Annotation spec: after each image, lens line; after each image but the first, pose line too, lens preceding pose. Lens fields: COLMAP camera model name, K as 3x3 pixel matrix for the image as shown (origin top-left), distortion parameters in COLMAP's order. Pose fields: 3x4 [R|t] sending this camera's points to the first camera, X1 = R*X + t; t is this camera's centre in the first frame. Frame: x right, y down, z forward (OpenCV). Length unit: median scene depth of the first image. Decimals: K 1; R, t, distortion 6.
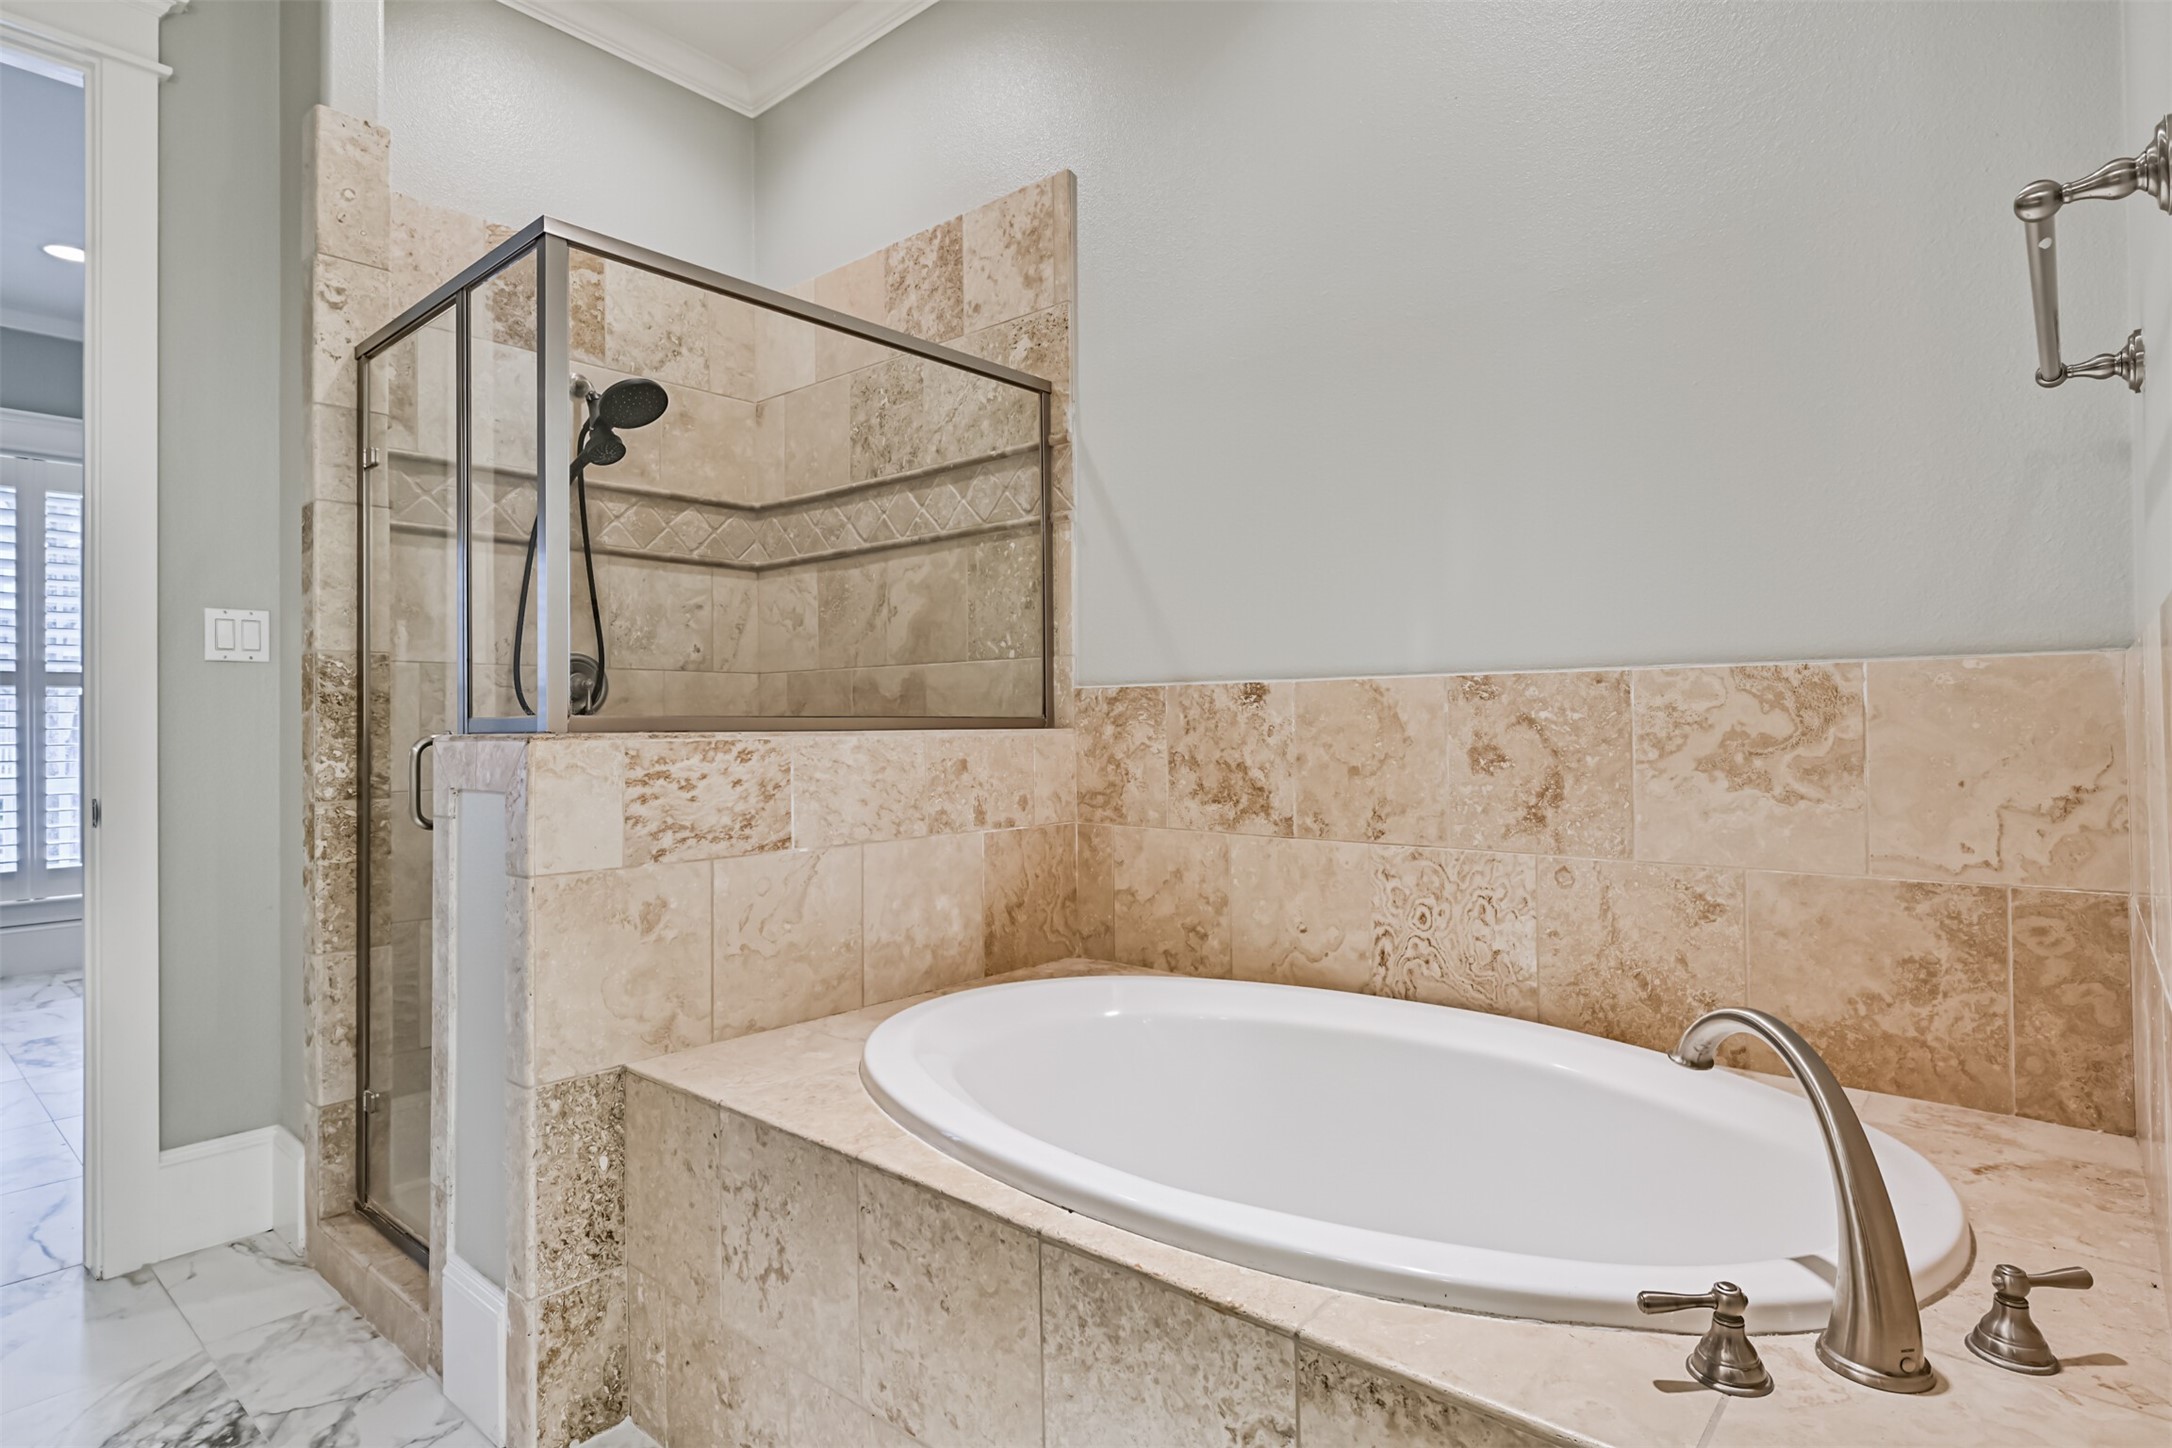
lens RADIAL K [[1138.4, 0, 1086.0], [0, 1138.4, 724.0], [0, 0, 1]] dist [0.000358, 0.000158]
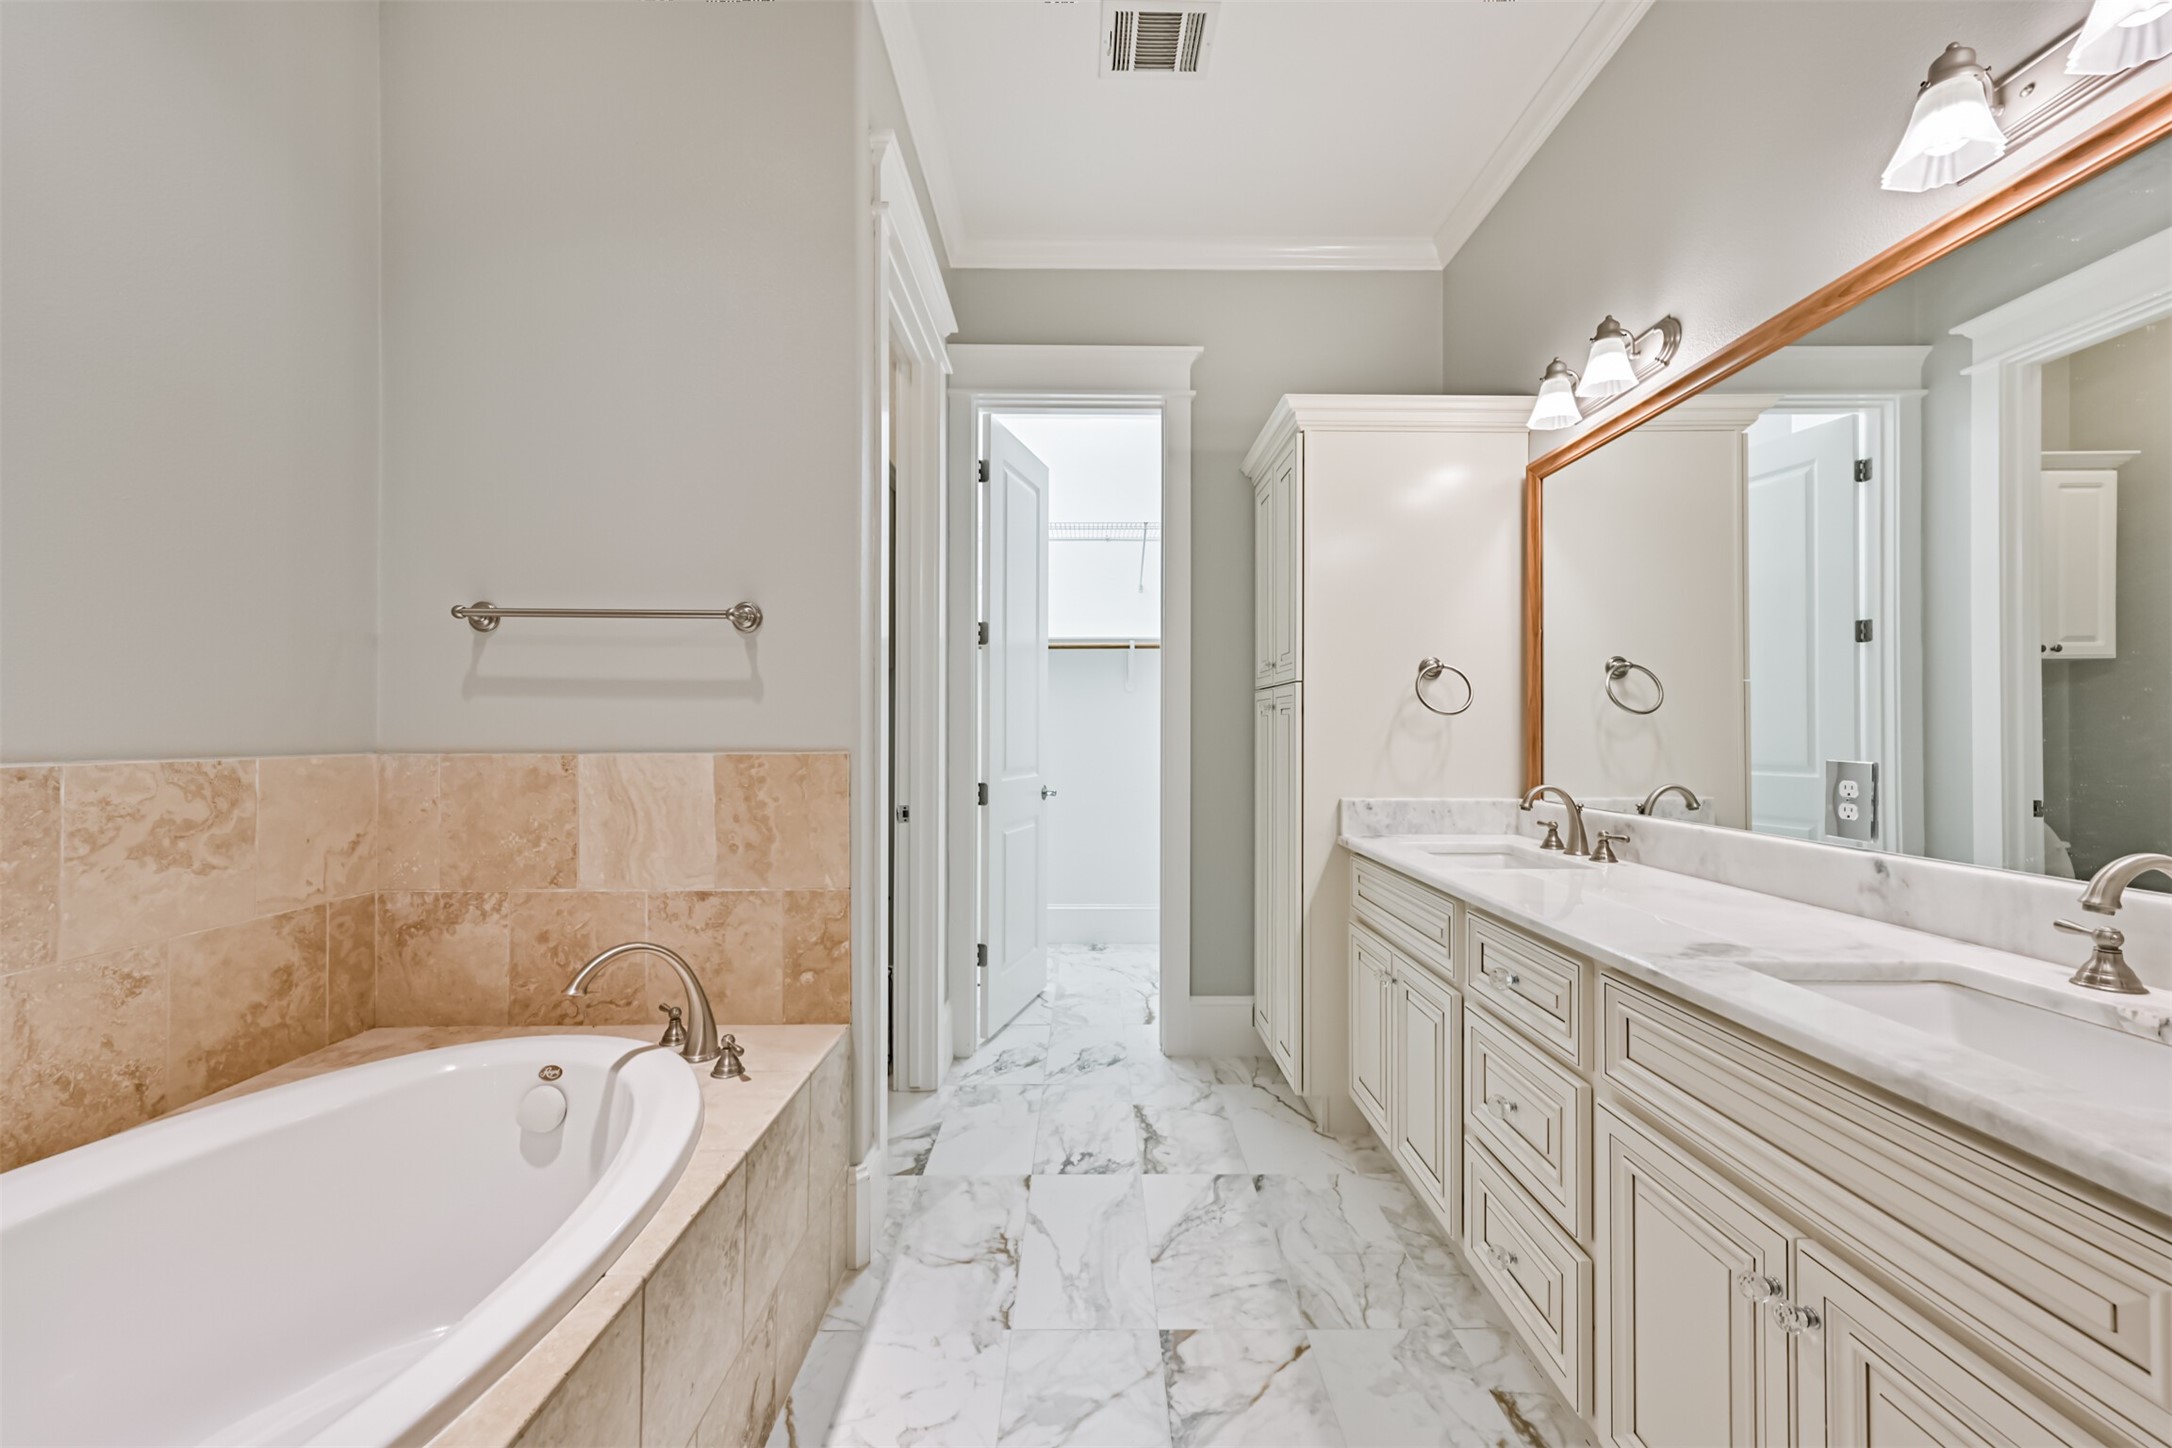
lens RADIAL K [[862.7, 0, 1086.0], [0, 862.7, 724.0], [0, 0, 1]] dist [0.000087, 0.000092]
pose [[-0.657535, 0.009173, 0.753368, -0.705137], [-0.000988, 0.999915, -0.013038, -0.080603], [-0.753423, -0.009317, -0.657470, 0.892916]]
